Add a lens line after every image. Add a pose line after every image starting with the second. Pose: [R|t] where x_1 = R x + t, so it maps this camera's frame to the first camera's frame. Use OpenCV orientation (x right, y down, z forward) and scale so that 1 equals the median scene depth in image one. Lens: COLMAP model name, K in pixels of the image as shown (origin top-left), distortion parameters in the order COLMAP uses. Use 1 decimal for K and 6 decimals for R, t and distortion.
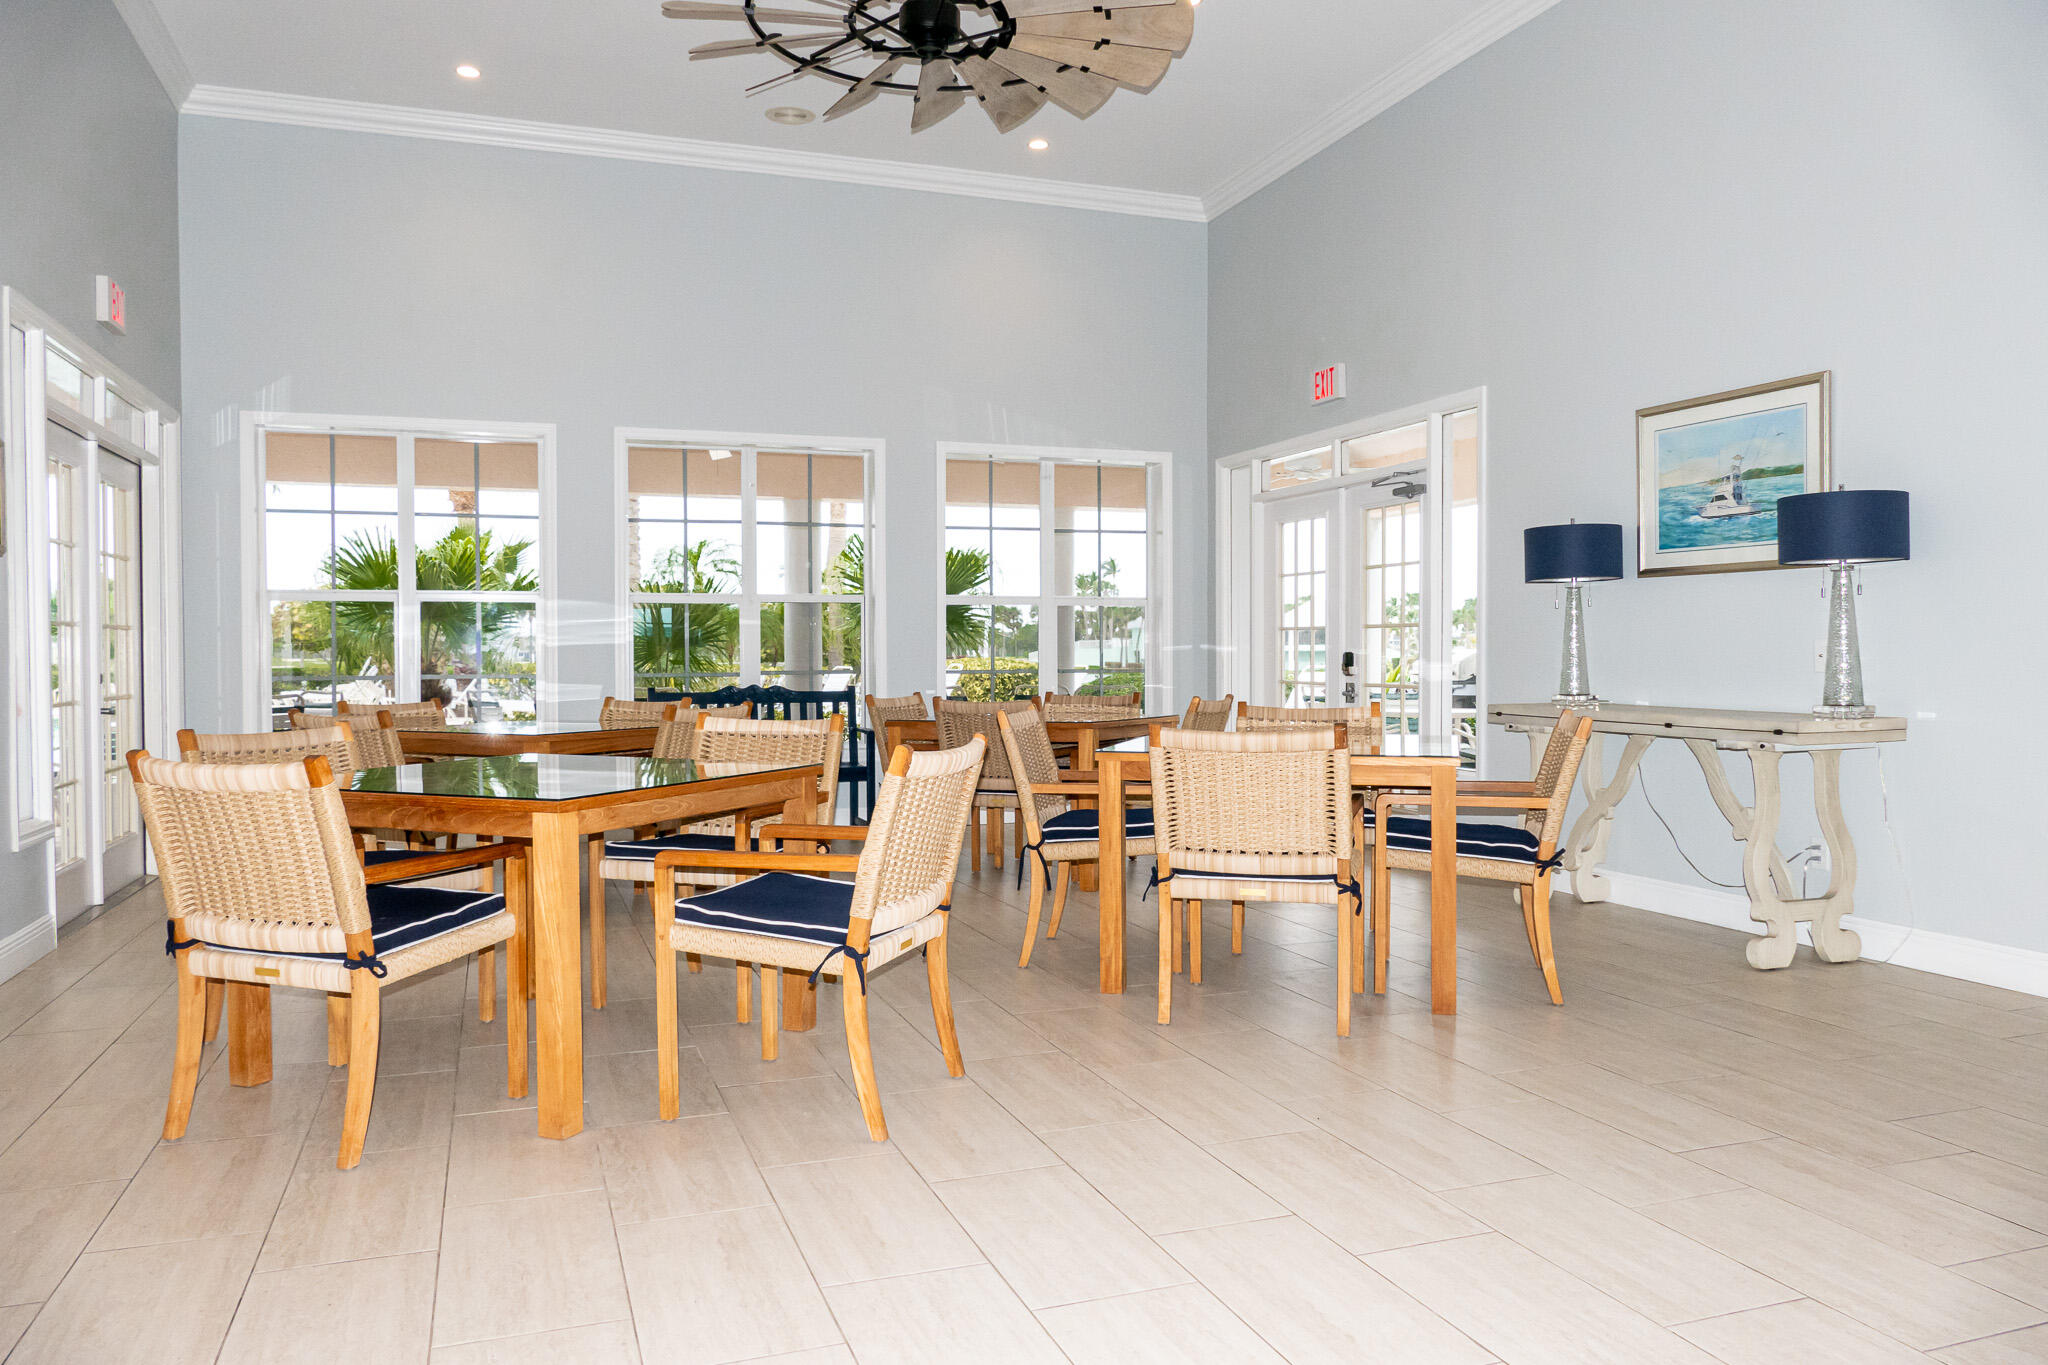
lens RADIAL K [[1464.8, 0, 1018.9], [0, 1464.8, 676.0], [0, 0, 1]] dist [-0.004339, -0.003501]
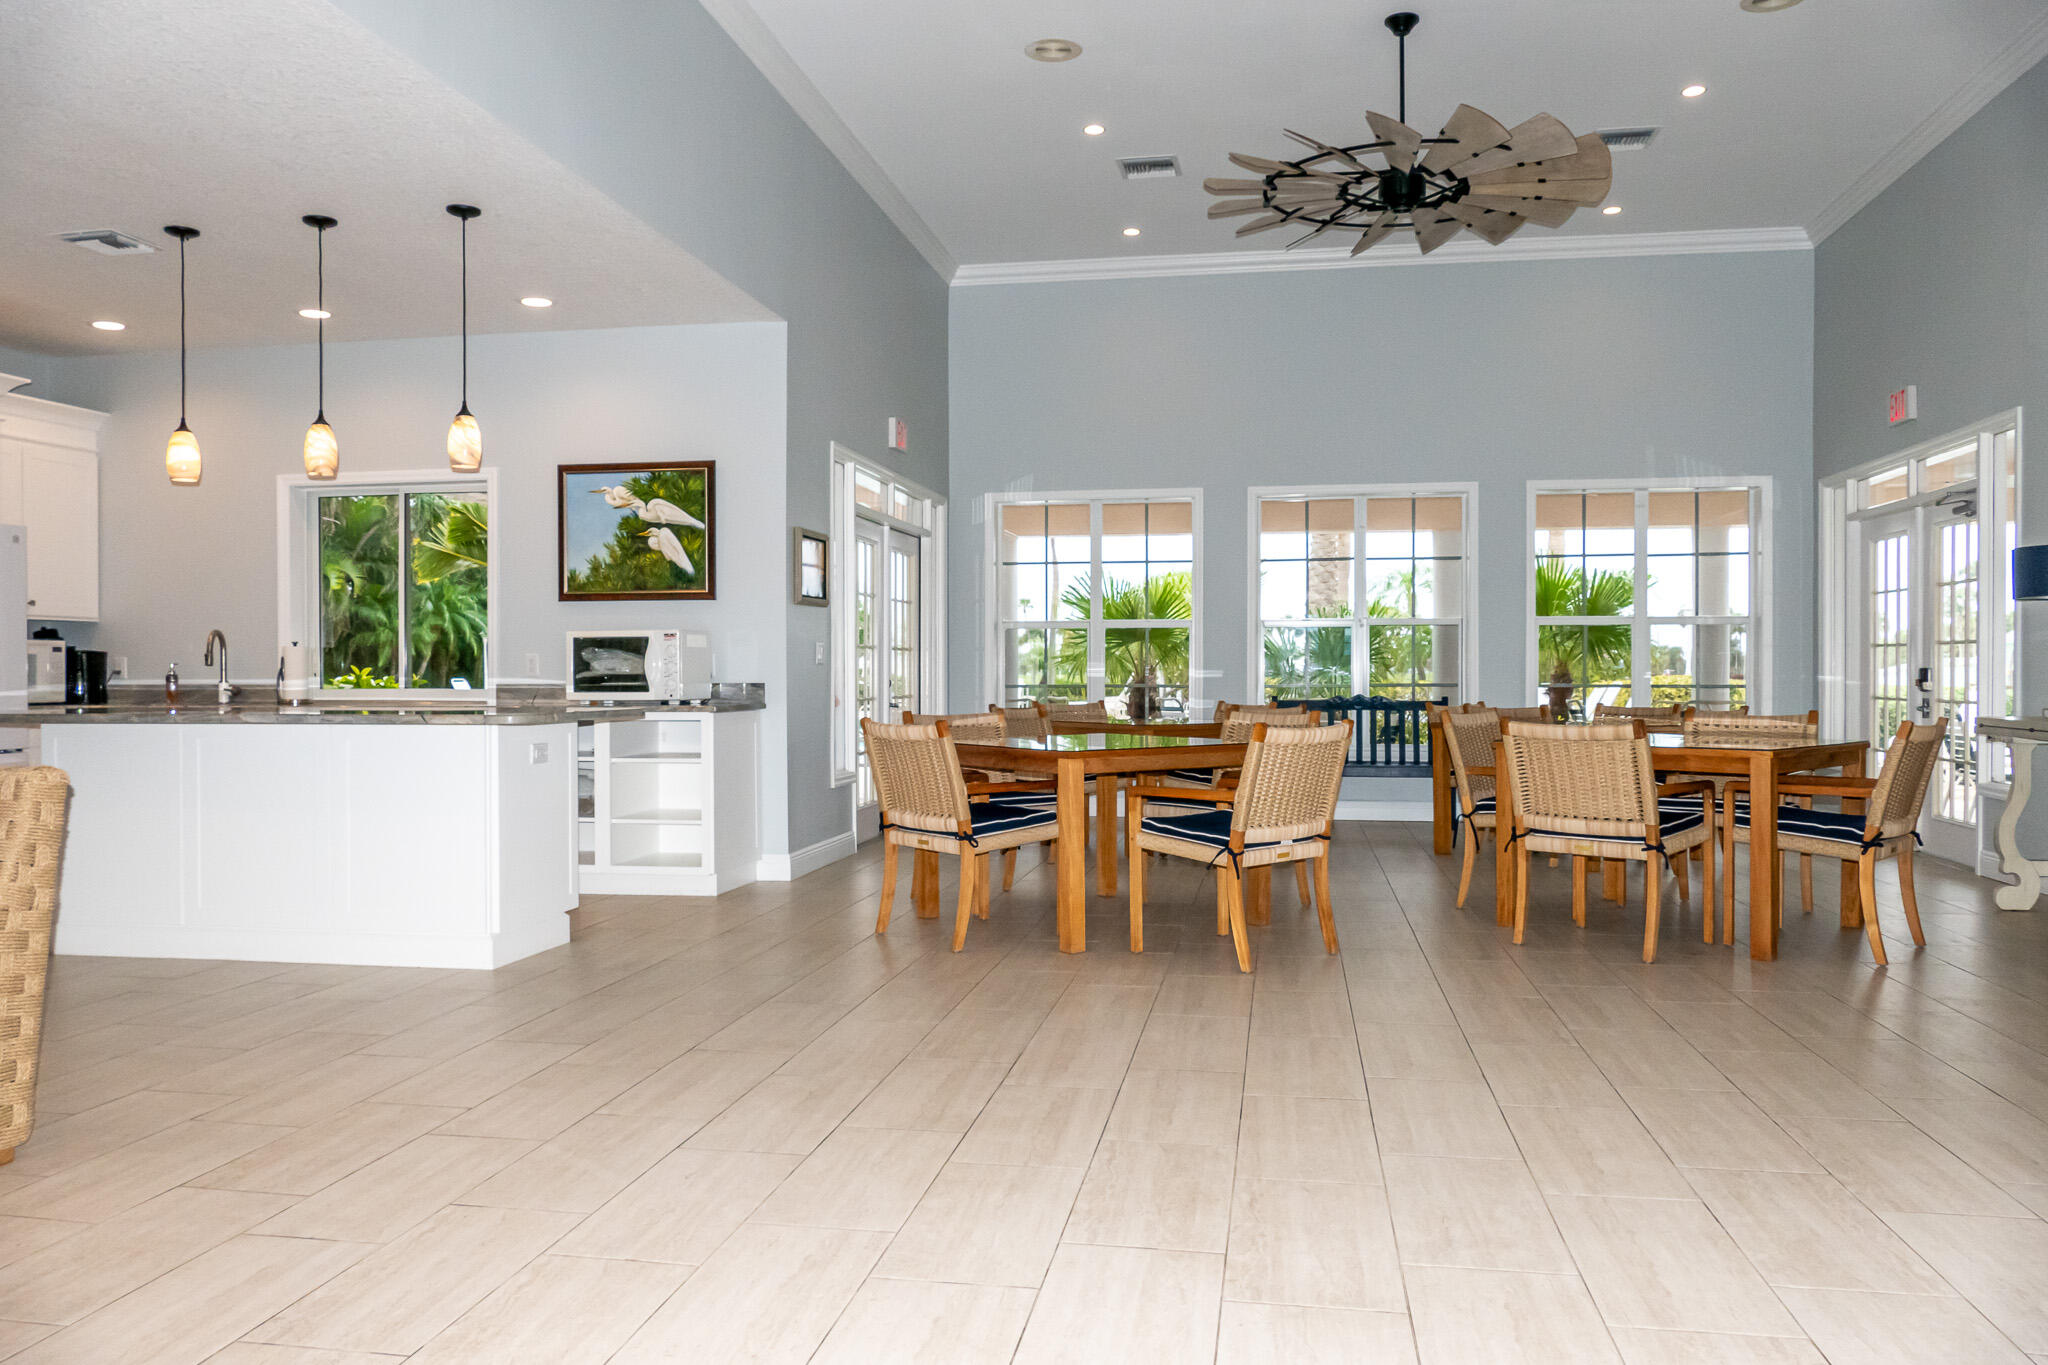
lens RADIAL K [[1464.8, 0, 1021.5], [0, 1464.8, 681.7], [0, 0, 1]] dist [-0.004339, -0.003501]
pose [[0.870862, 0.006159, -0.491488, 0.270553], [-0.010152, 0.999934, -0.005458, 0.008052], [0.491422, 0.009743, 0.870867, -0.290365]]
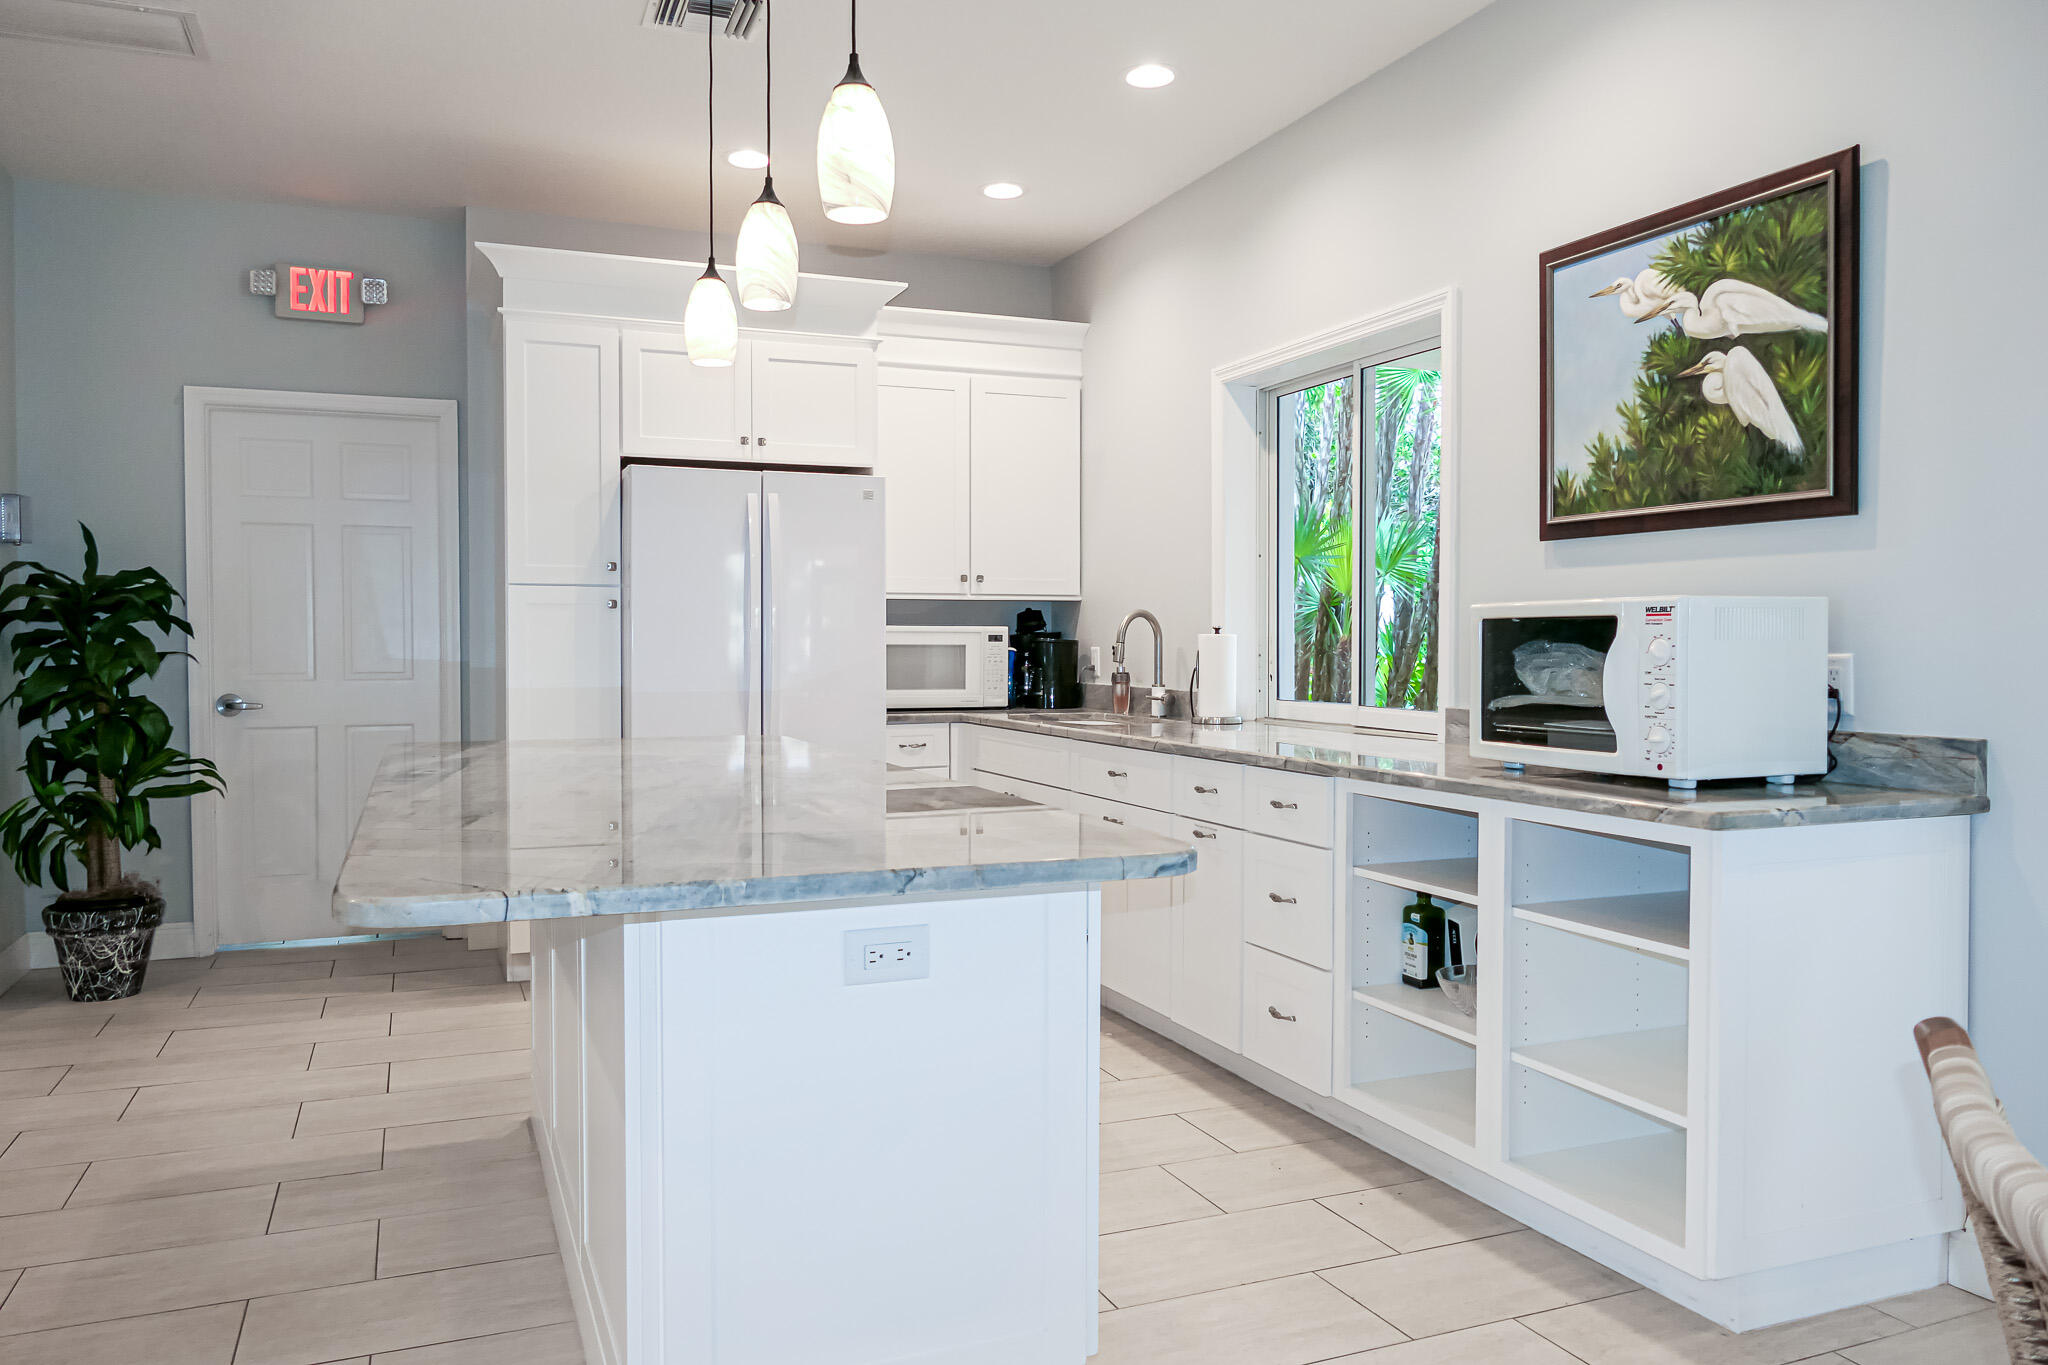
lens RADIAL K [[1464.8, 0, 1019.9], [0, 1464.8, 668.7], [0, 0, 1]] dist [-0.004339, -0.003501]
pose [[0.048348, 0.024754, -0.998524, -0.177528], [-0.019914, 0.999518, 0.023815, -0.027079], [0.998632, 0.018733, 0.048817, 0.496979]]
